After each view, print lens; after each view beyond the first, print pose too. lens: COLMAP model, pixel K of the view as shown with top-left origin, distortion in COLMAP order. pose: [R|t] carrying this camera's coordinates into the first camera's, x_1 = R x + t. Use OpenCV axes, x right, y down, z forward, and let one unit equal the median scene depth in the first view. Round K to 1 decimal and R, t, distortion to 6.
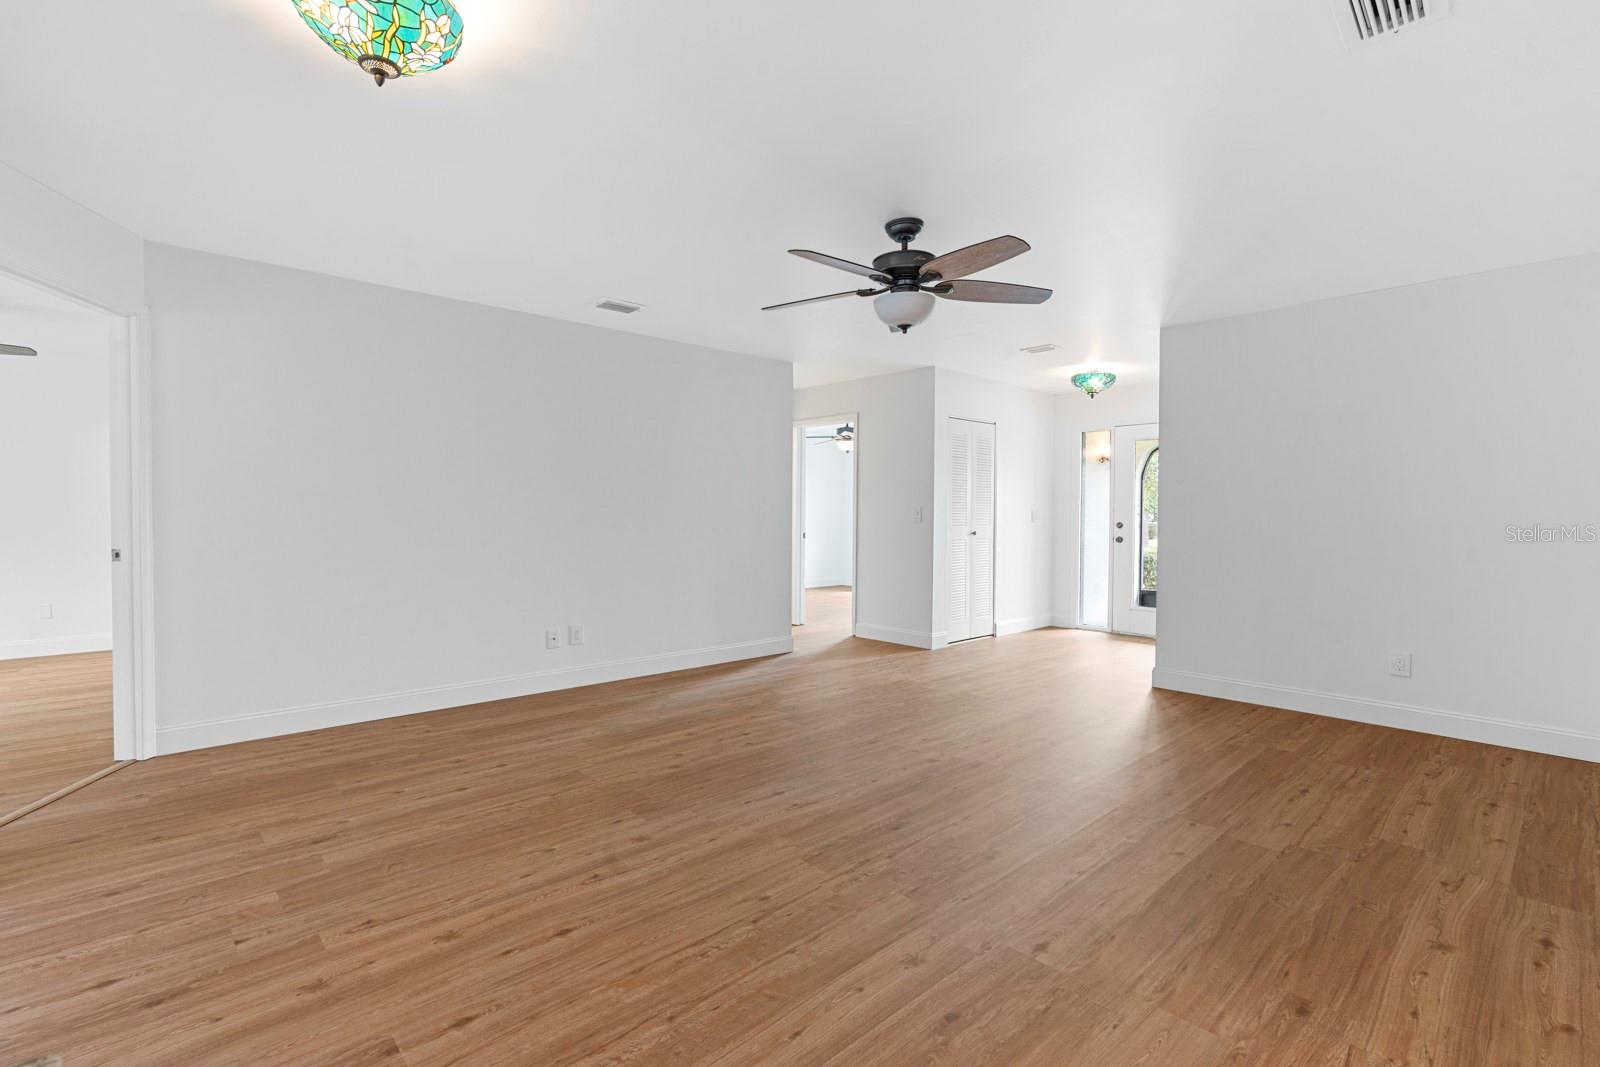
lens RADIAL K [[729.4, 0, 791.9], [0, 729.4, 530.3], [0, 0, 1]] dist [-0.009859, 0.003214]
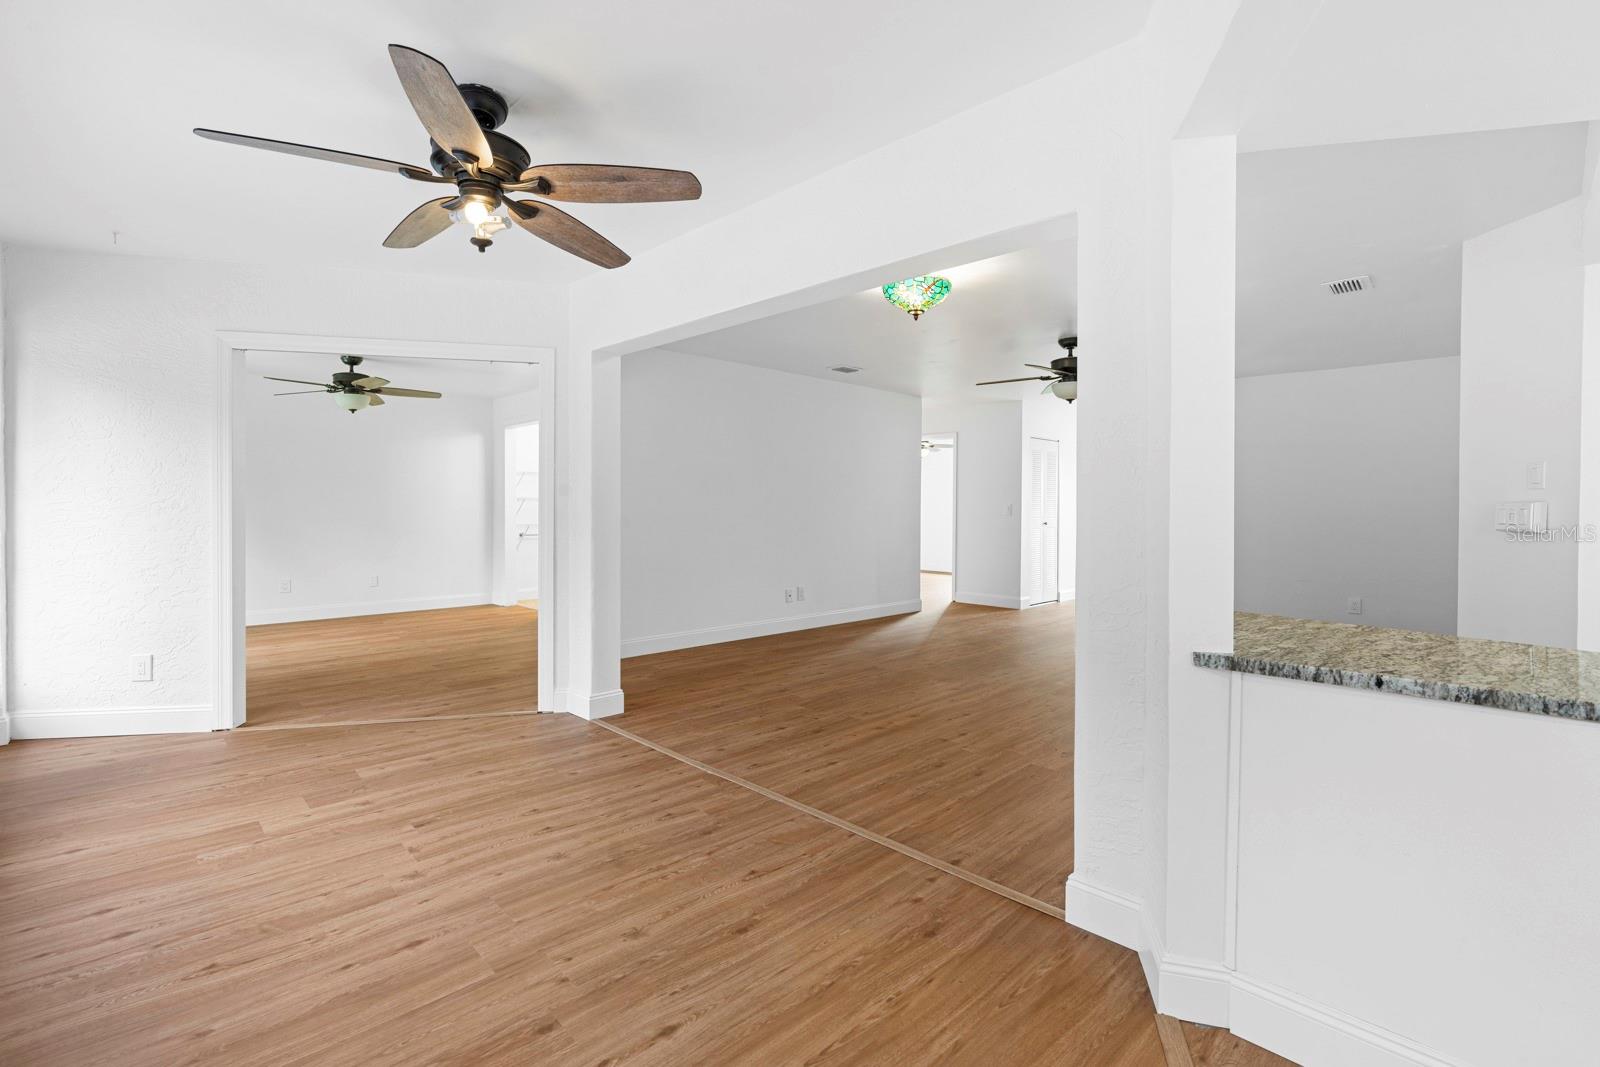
lens RADIAL K [[729.4, 0, 794.3], [0, 729.4, 510.2], [0, 0, 1]] dist [-0.009859, 0.003214]
pose [[0.998952, 0.002178, 0.045727, -0.372245], [-0.001349, 0.999834, -0.018157, 0.005746], [-0.045759, 0.018076, 0.998789, -0.434075]]
